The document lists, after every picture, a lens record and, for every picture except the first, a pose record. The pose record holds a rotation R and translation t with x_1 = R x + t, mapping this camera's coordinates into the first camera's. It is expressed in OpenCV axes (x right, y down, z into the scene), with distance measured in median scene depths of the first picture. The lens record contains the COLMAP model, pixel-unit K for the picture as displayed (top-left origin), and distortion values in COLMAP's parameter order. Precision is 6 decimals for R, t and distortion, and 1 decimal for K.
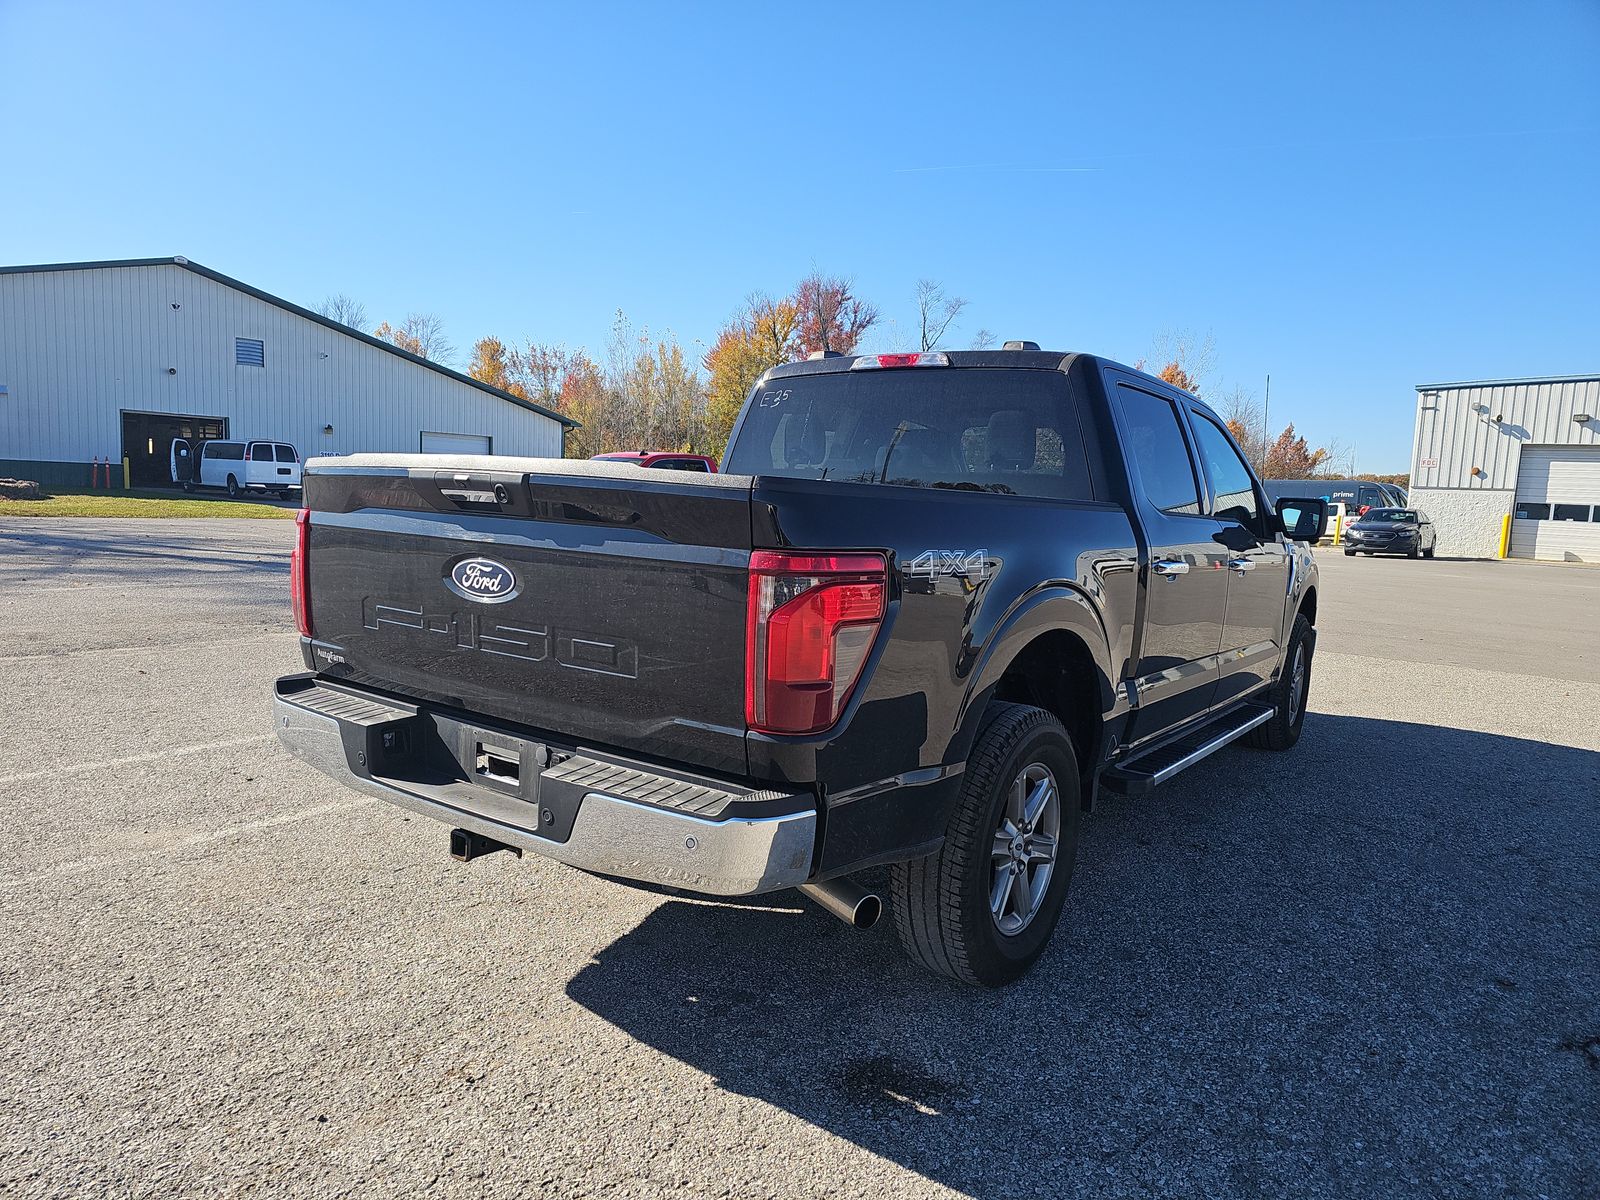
lens RADIAL K [[1070.9, 0, 800.0], [0, 1070.9, 600.0], [0, 0, 1]] dist [0.025200, -0.002602]
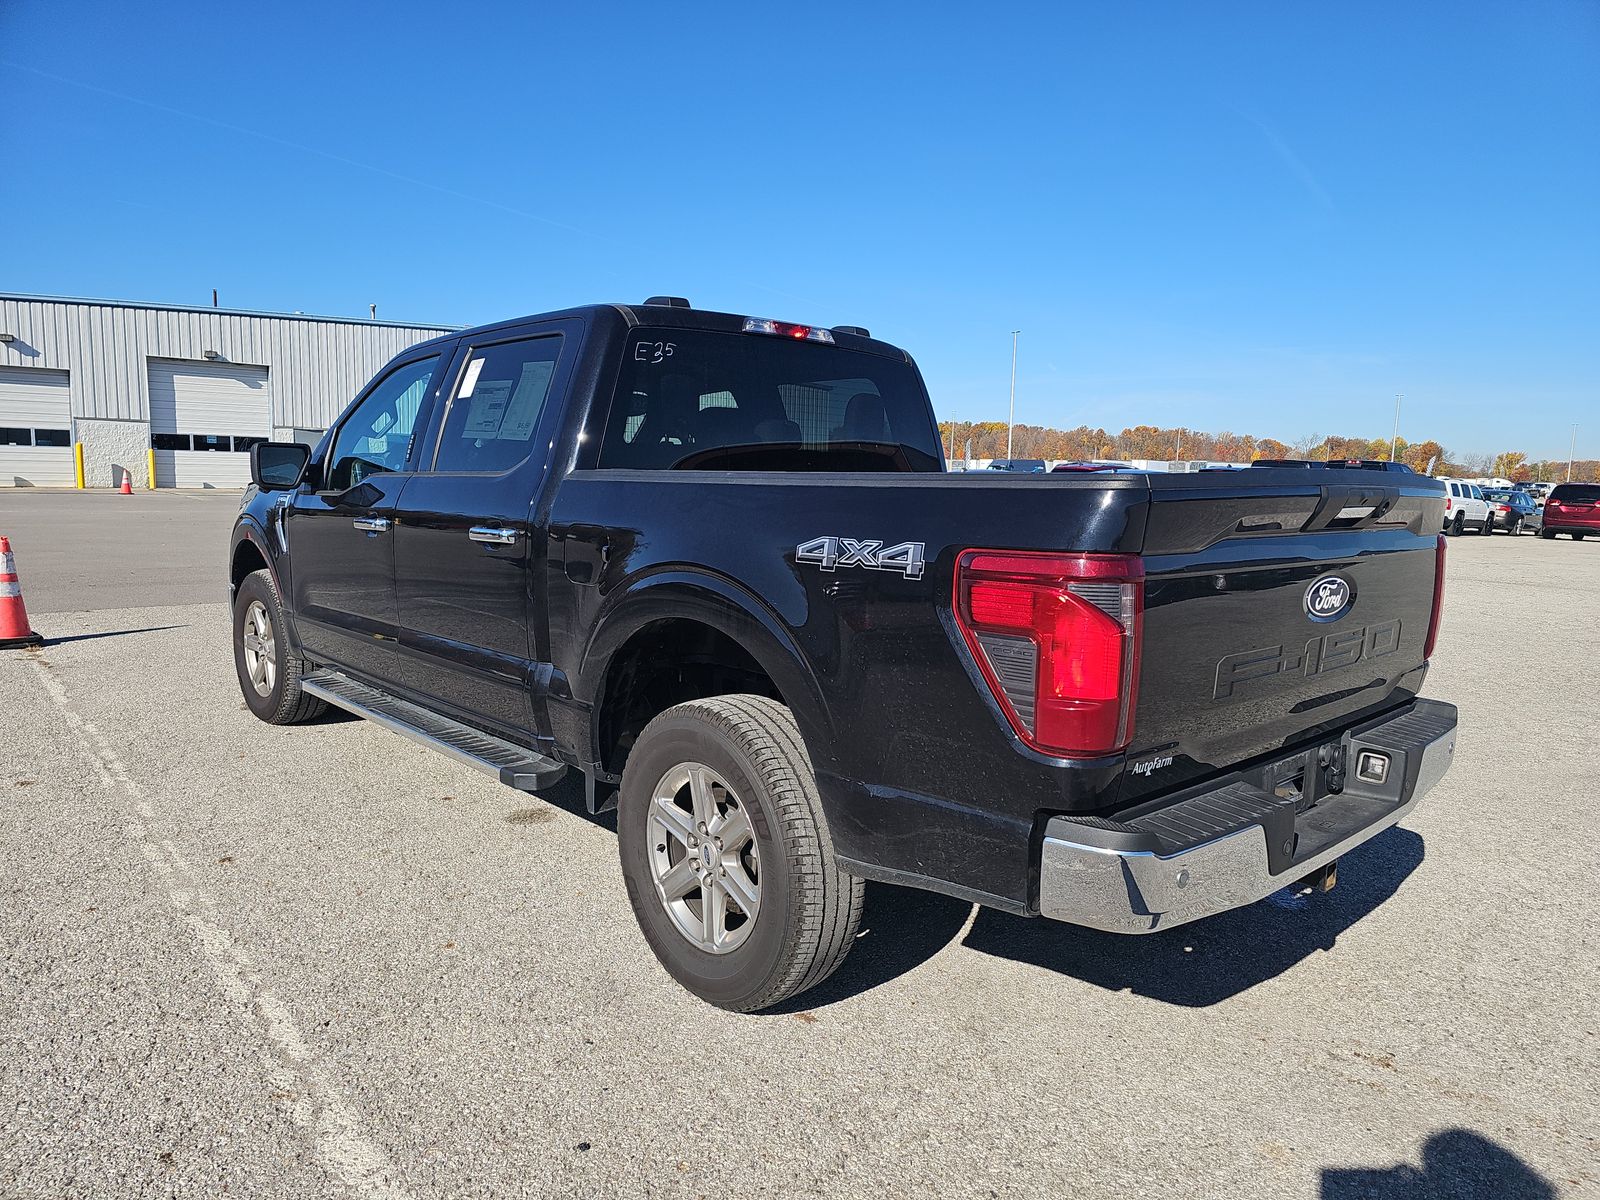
lens RADIAL K [[1076.3, 0, 803.8], [0, 1076.3, 588.2], [0, 0, 1]] dist [0.029434, -0.005451]
pose [[0.175678, -0.147473, 0.973339, -1.177228], [0.081799, 0.987484, 0.134852, -0.175490], [-0.981043, 0.055928, 0.185542, 1.140751]]
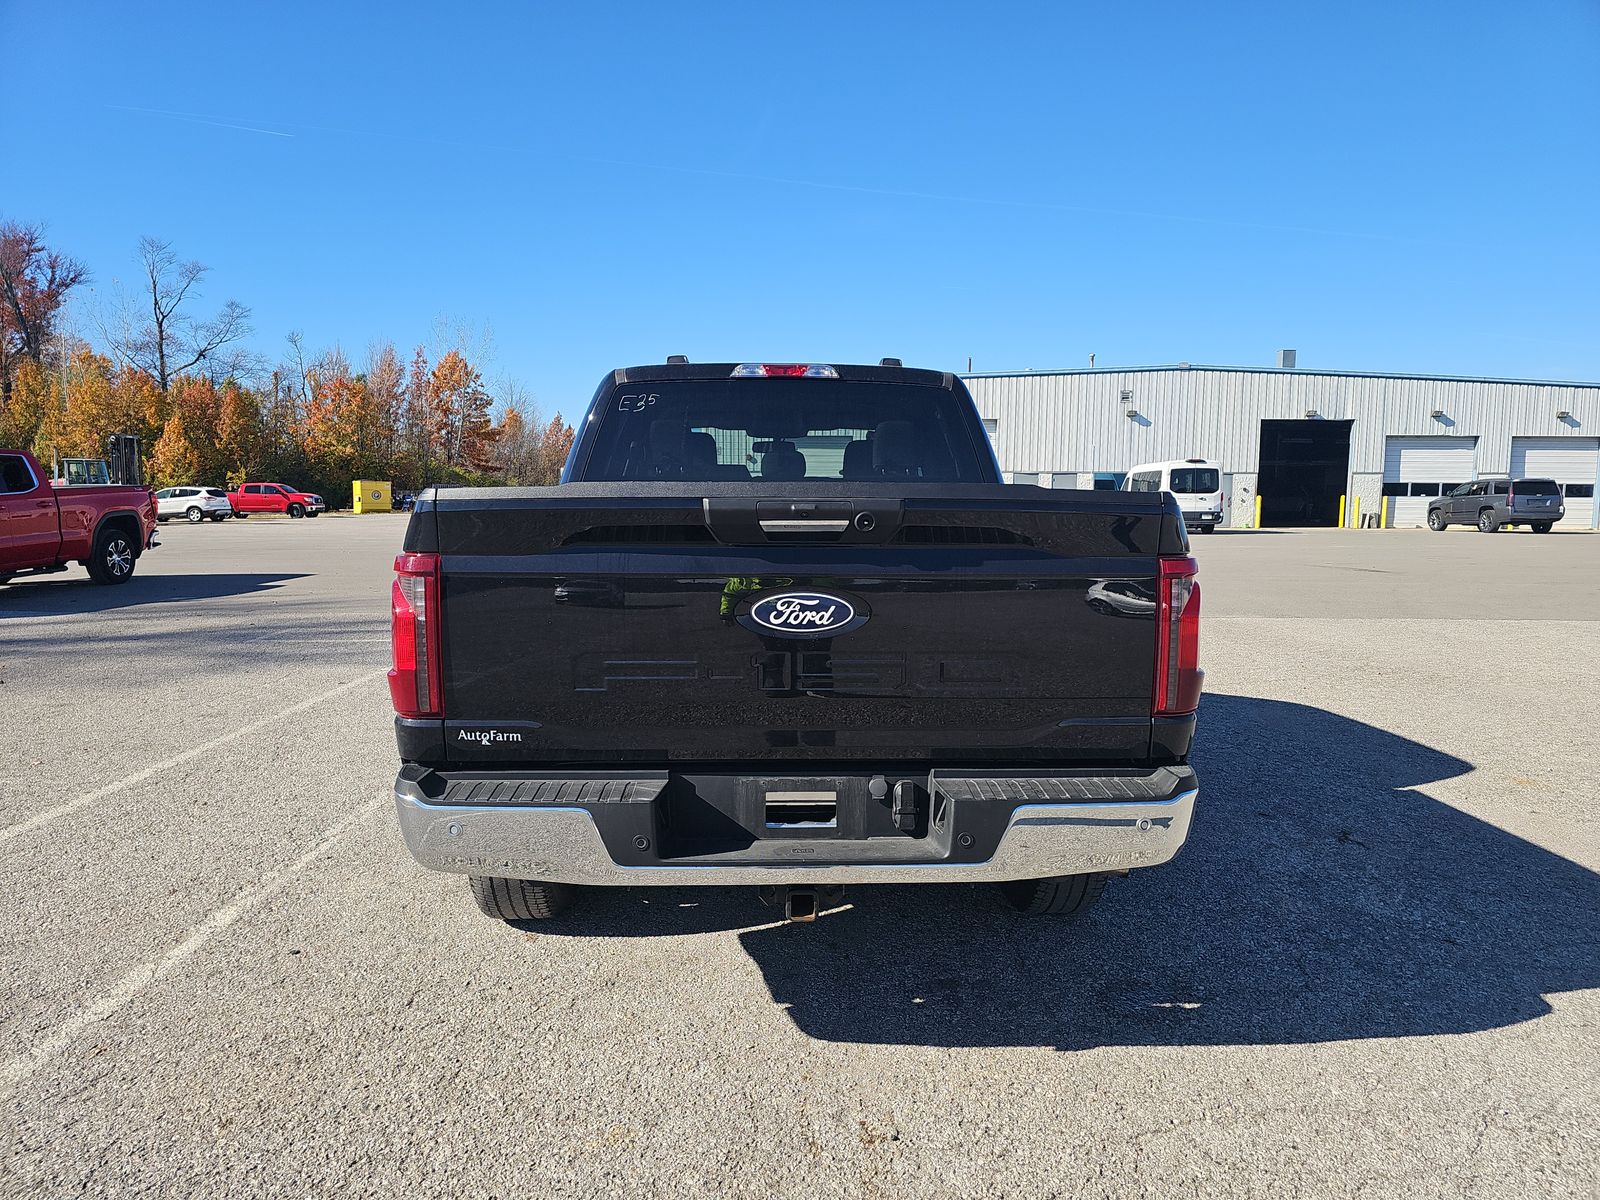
lens RADIAL K [[1076.3, 0, 803.8], [0, 1076.3, 588.2], [0, 0, 1]] dist [0.029434, -0.005451]
pose [[0.782191, -0.092647, 0.616112, -0.771495], [0.091682, 0.995233, 0.033261, -0.064365], [-0.616256, 0.030470, 0.786956, 0.237905]]
